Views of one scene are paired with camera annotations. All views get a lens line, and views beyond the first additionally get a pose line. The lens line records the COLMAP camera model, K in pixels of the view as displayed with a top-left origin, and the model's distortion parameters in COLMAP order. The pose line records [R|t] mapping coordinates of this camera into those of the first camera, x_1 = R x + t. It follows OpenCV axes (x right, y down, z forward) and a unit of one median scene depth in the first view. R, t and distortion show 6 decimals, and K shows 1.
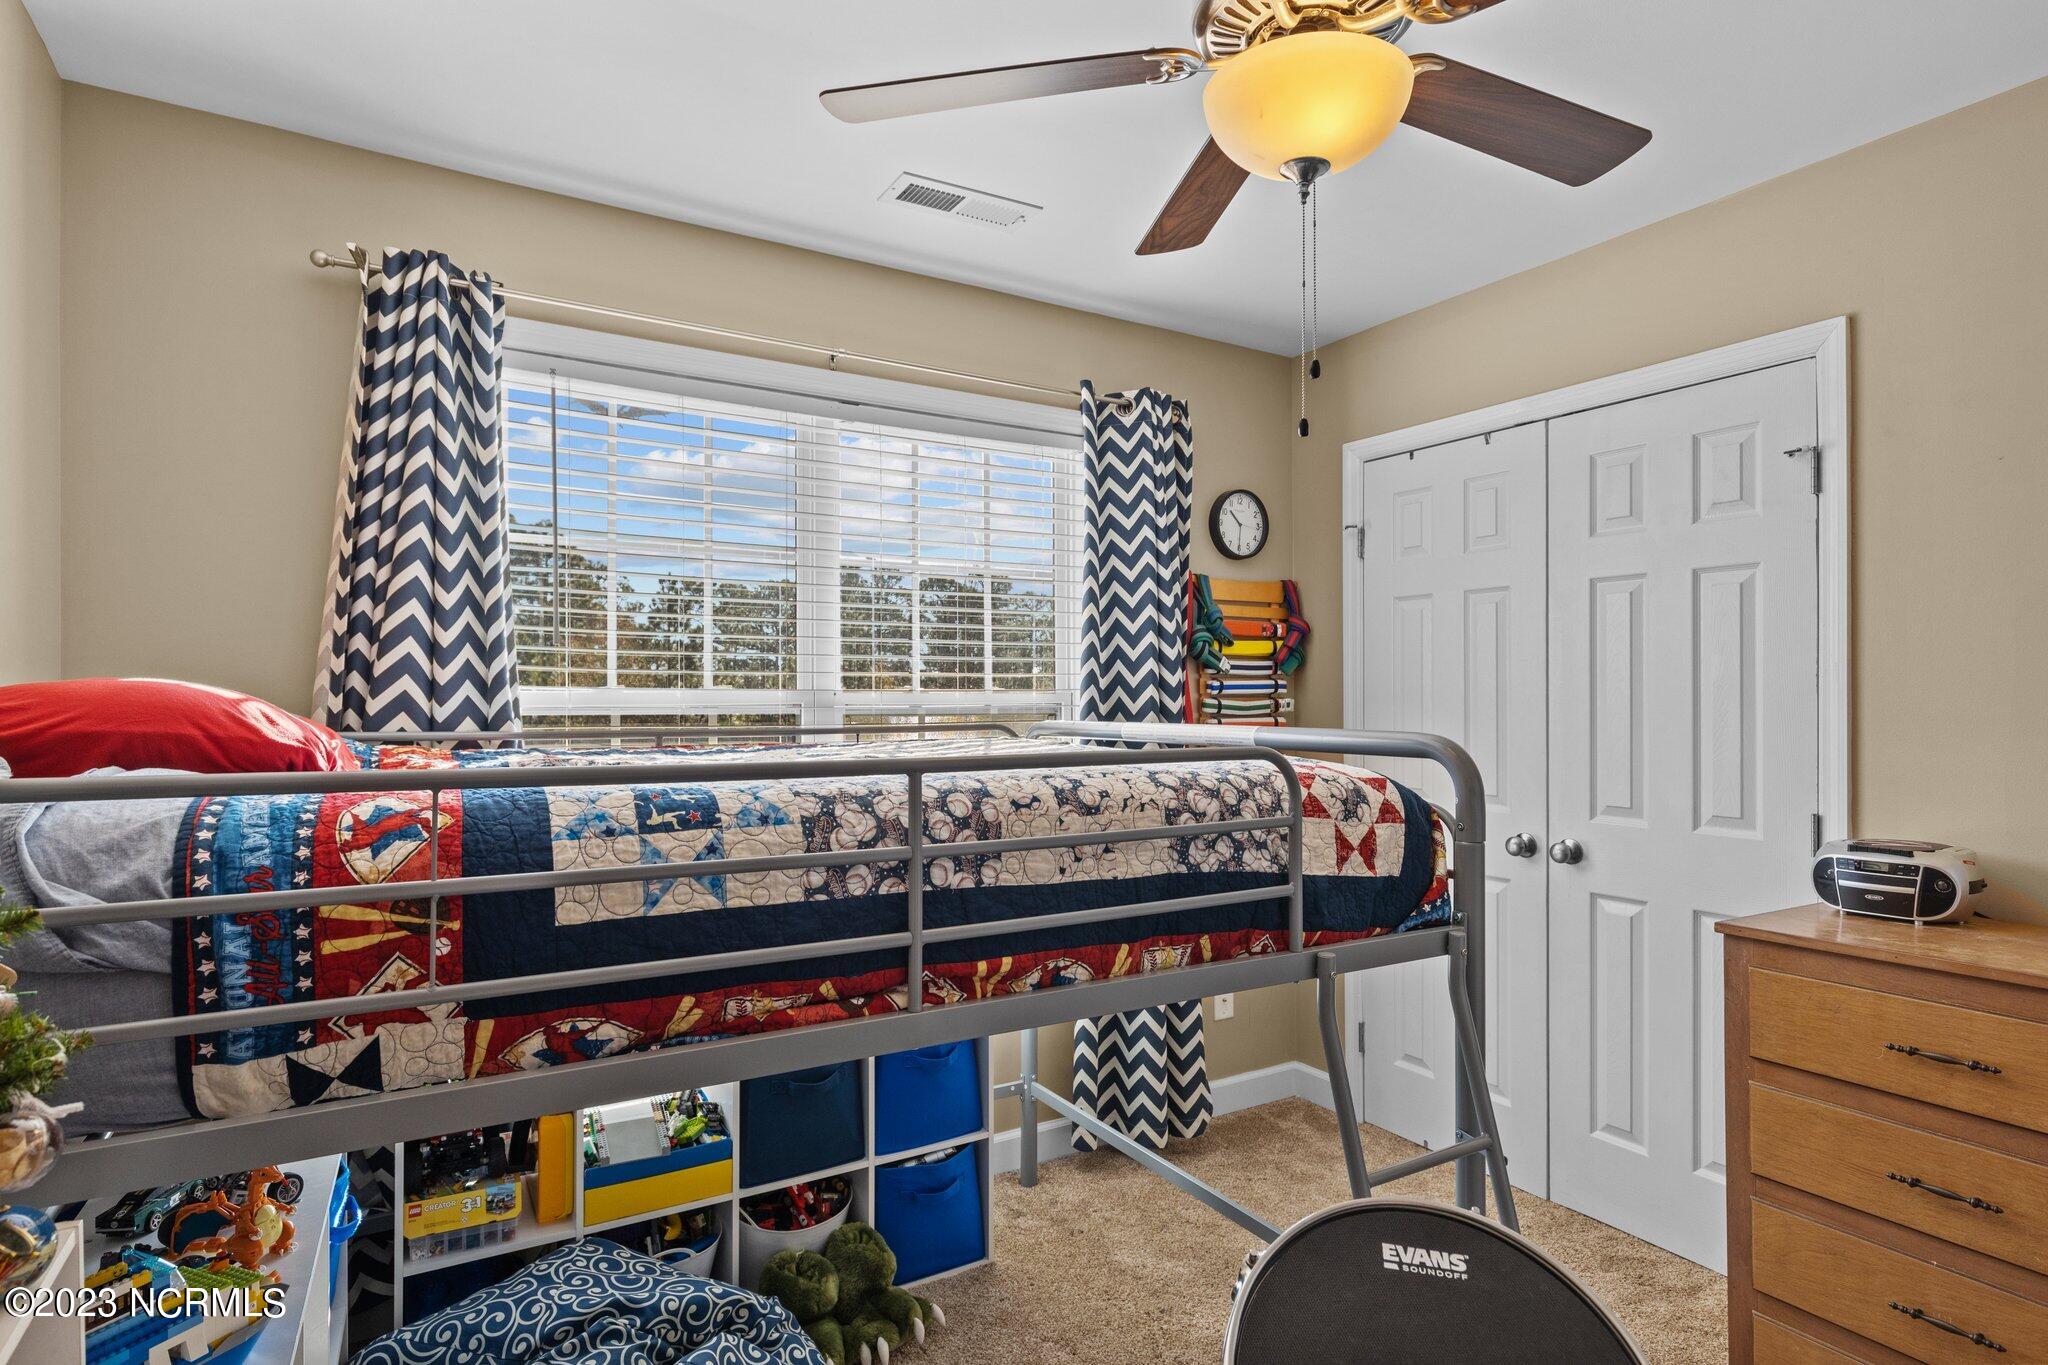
lens RADIAL K [[1080.8, 0, 1028.3], [0, 1080.8, 685.8], [0, 0, 1]] dist [0.011549, -0.007073]
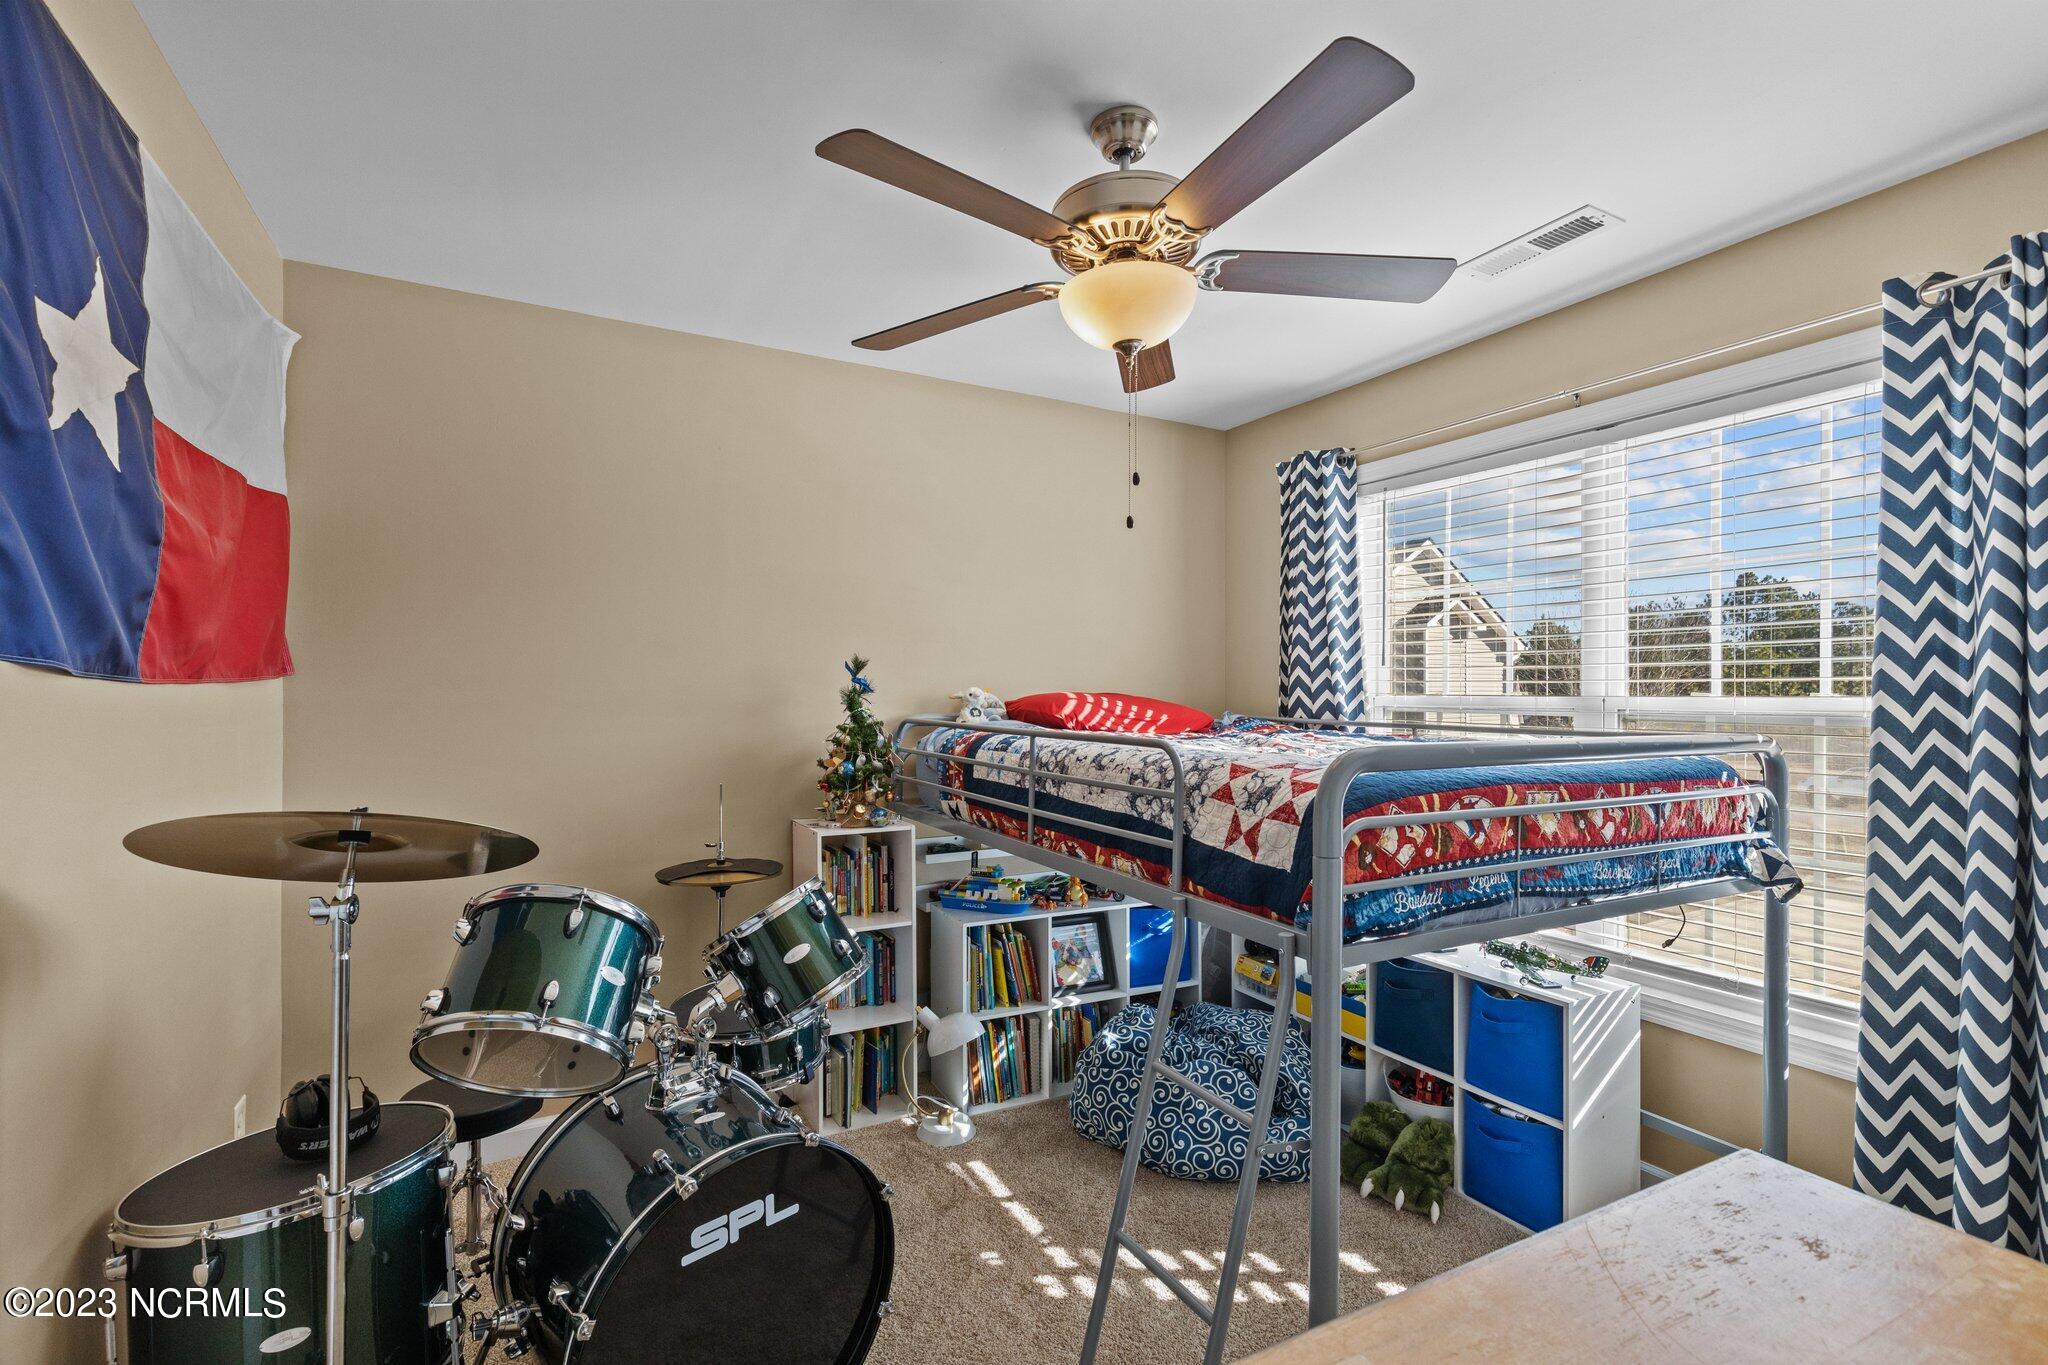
lens RADIAL K [[924.1, 0, 1029.5], [0, 924.1, 688.1], [0, 0, 1]] dist [-0.001441, -0.000061]
pose [[-0.047160, -0.003648, -0.998881, 1.136145], [0.005049, 0.999980, -0.003890, -0.005315], [0.998875, -0.005227, -0.047141, 0.700116]]
